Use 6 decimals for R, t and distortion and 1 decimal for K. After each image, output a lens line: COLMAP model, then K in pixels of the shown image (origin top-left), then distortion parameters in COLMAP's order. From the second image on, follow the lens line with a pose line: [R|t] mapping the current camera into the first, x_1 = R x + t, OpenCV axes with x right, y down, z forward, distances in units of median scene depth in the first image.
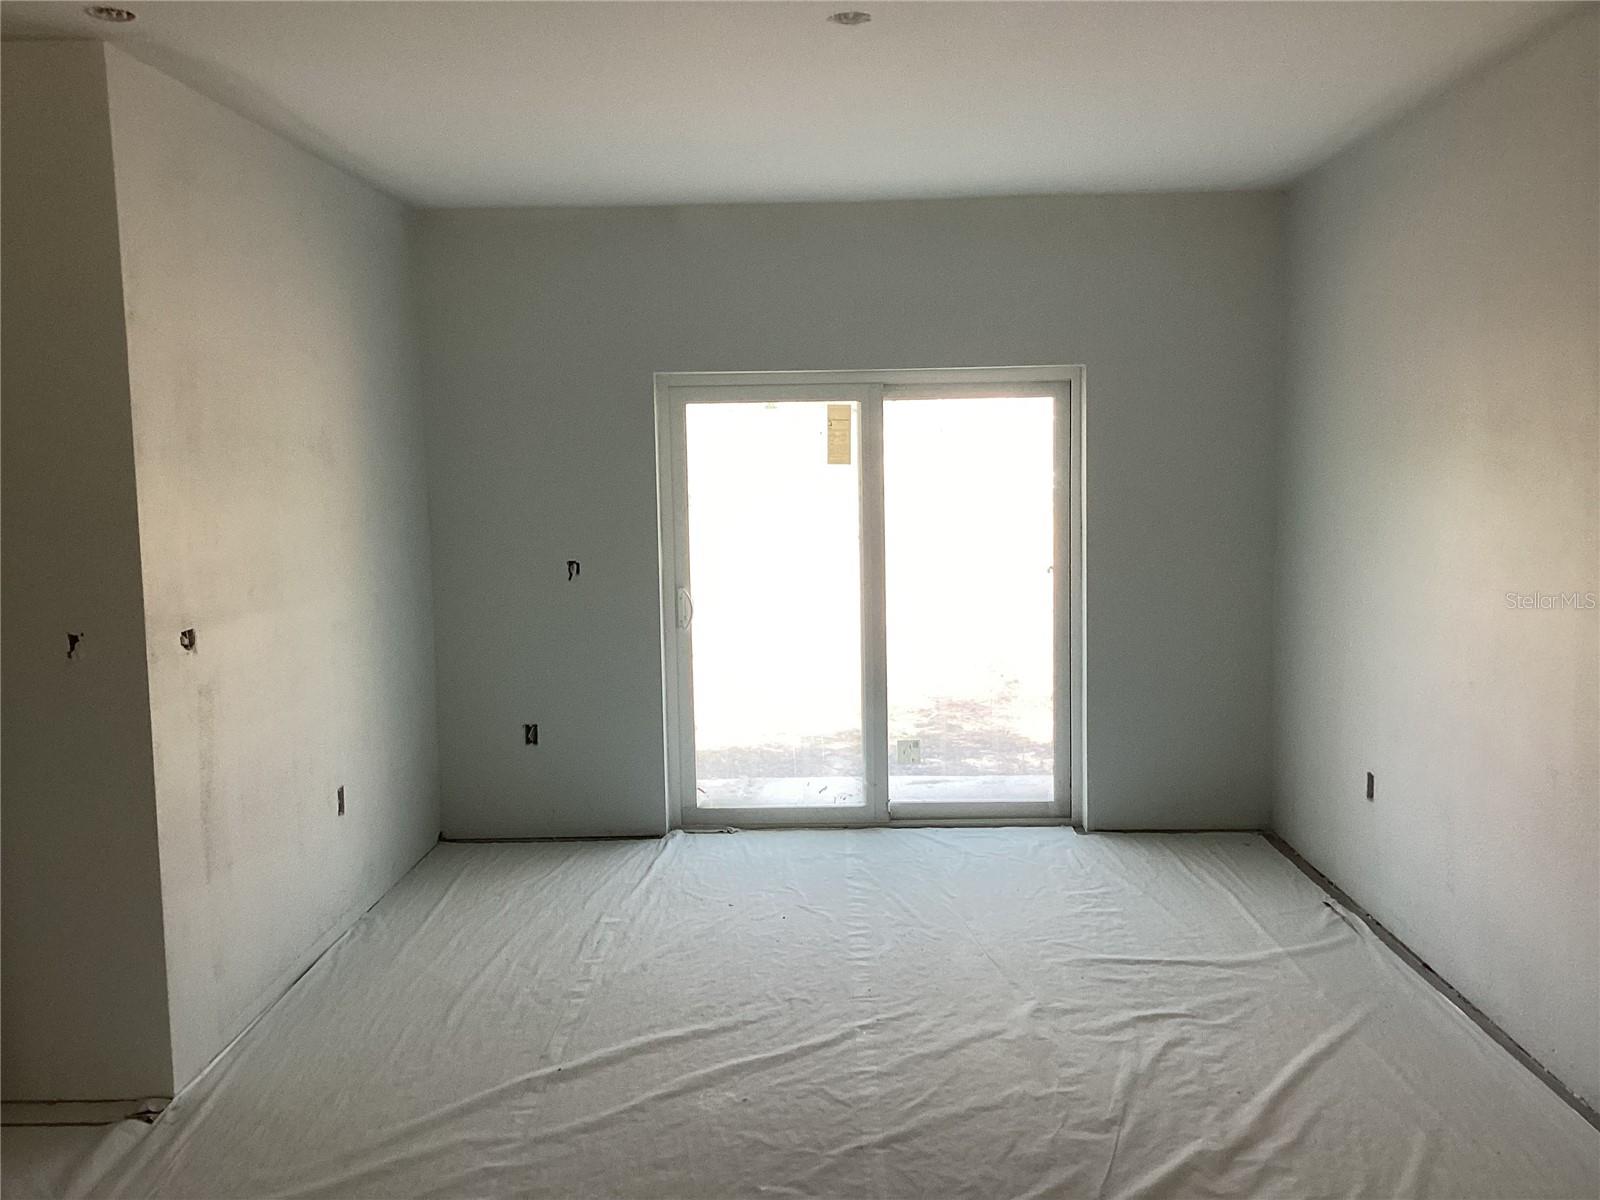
lens RADIAL K [[1450.9, 0, 800.0], [0, 1450.9, 600.0], [0, 0, 1]] dist [0.141487, -0.264980]
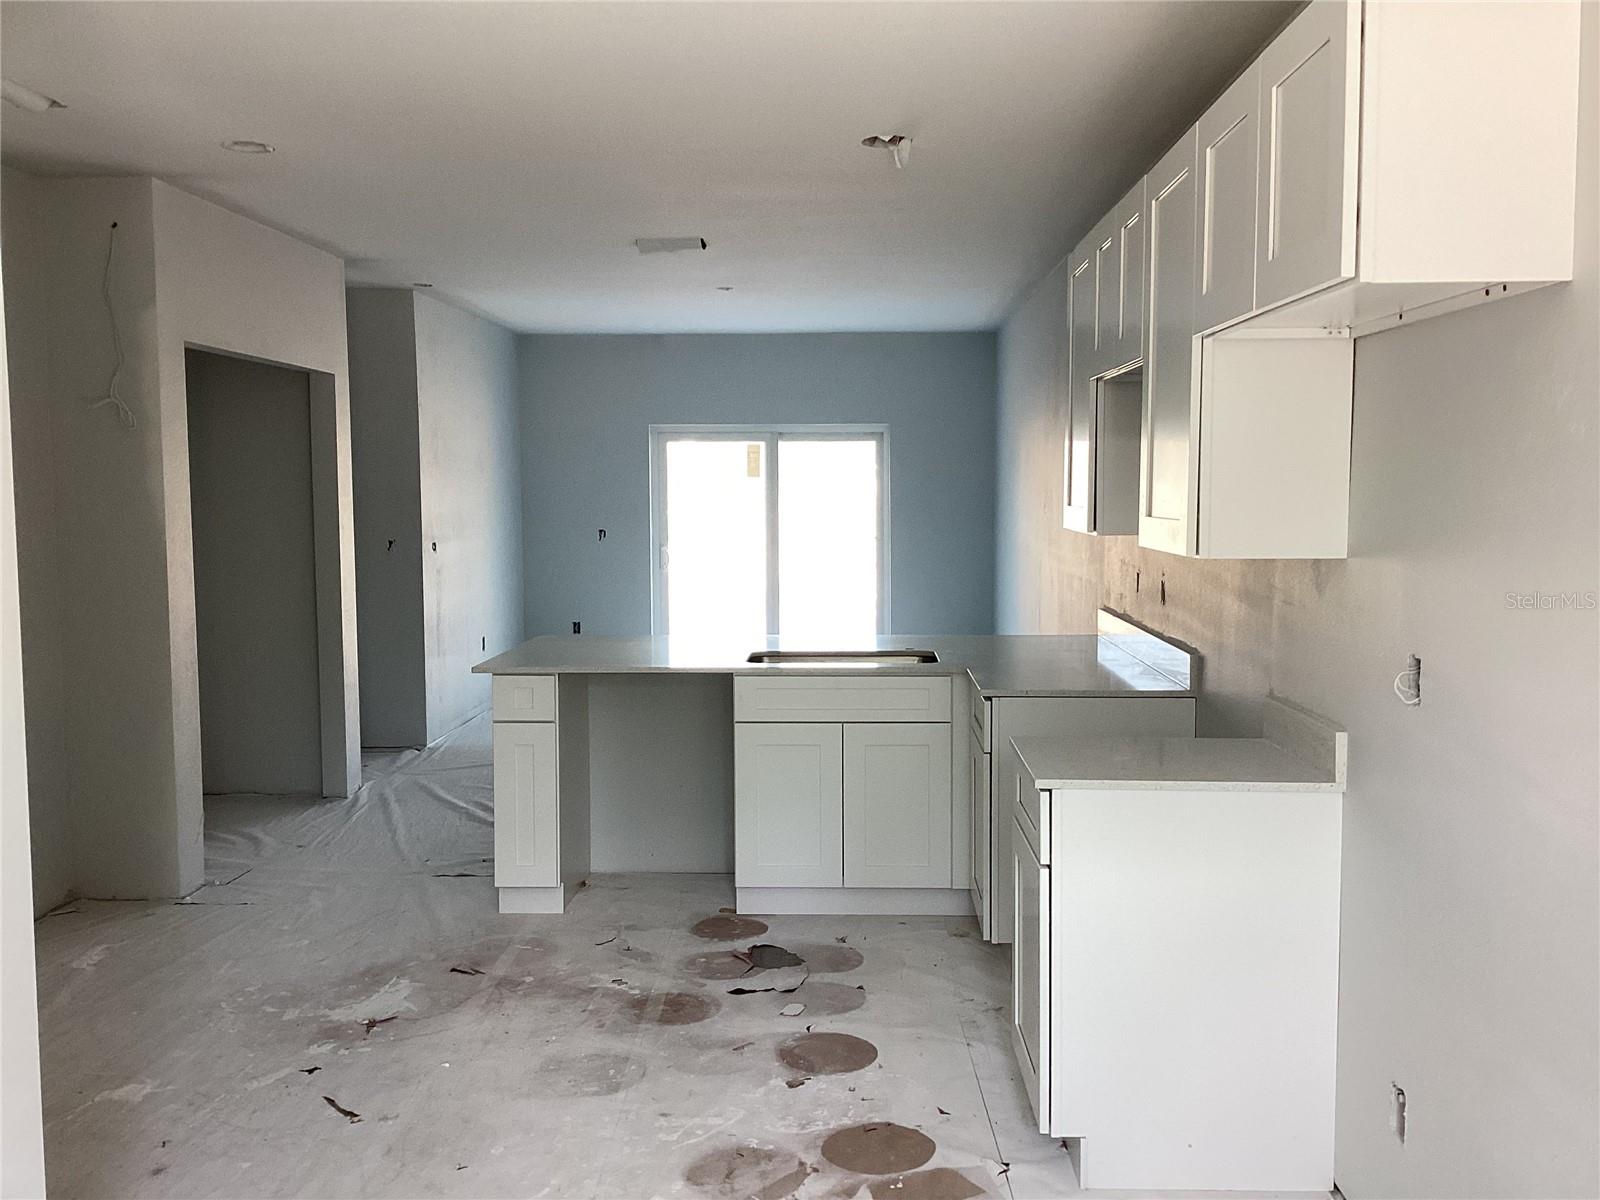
lens RADIAL K [[1450.9, 0, 800.0], [0, 1450.9, 600.0], [0, 0, 1]] dist [0.141487, -0.264980]
pose [[0.999829, 0.015199, -0.010574, 0.105127], [-0.015400, 0.999699, -0.019123, 0.089381], [0.010280, 0.019283, 0.999761, -0.767009]]
